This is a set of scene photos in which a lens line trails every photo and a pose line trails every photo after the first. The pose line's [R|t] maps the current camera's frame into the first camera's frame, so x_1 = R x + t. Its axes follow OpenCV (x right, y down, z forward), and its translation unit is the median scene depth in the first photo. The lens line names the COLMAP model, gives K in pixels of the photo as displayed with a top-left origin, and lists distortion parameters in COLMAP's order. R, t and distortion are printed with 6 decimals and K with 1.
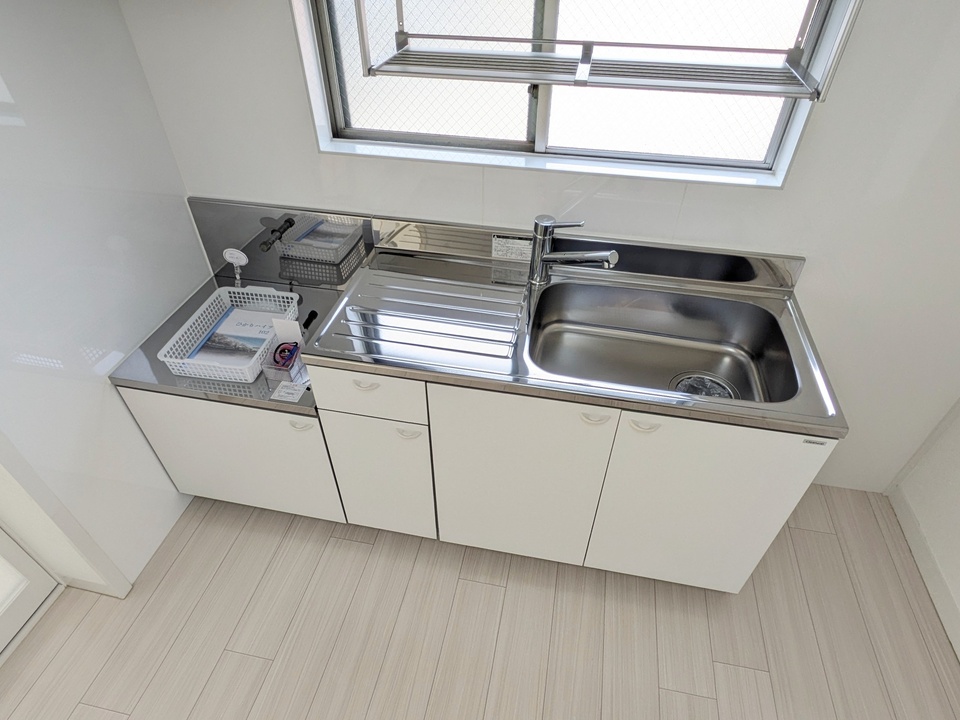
lens RADIAL K [[542.1, 0, 477.9], [0, 542.1, 374.6], [0, 0, 1]] dist [-0.002190, 0.000094]
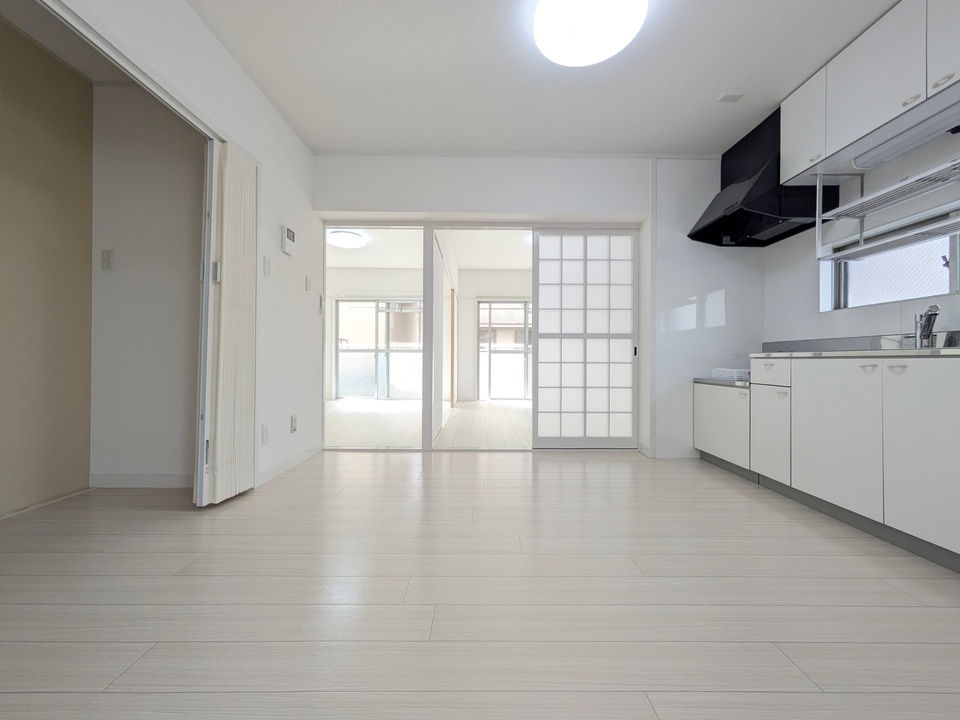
lens RADIAL K [[373.6, 0, 480.0], [0, 373.6, 360.0], [0, 0, 1]] dist [0.002256, 0.000270]
pose [[0.195602, 0.001279, -0.980682, 0.945231], [-0.658945, 0.740791, -0.130464, 0.863516], [0.726314, 0.671734, 0.145743, -0.140120]]
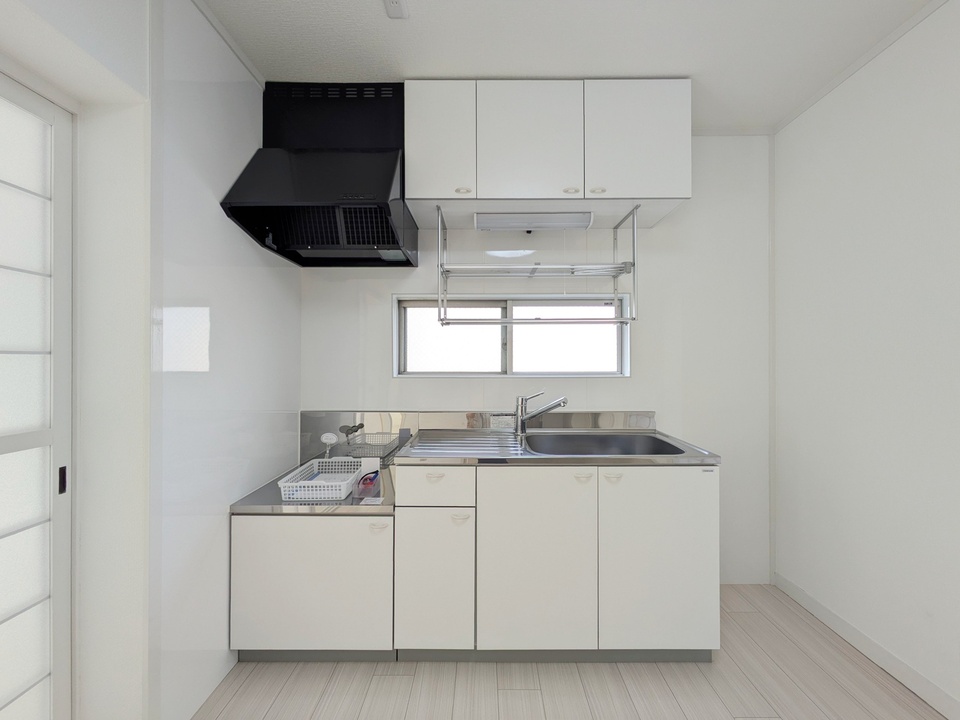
lens RADIAL K [[373.6, 0, 480.0], [0, 373.6, 360.0], [0, 0, 1]] dist [0.002256, 0.000270]
pose [[0.981984, -0.000754, 0.188964, -0.232738], [0.126301, 0.746435, -0.653362, 0.396312], [-0.140557, 0.665458, 0.733082, -0.011289]]
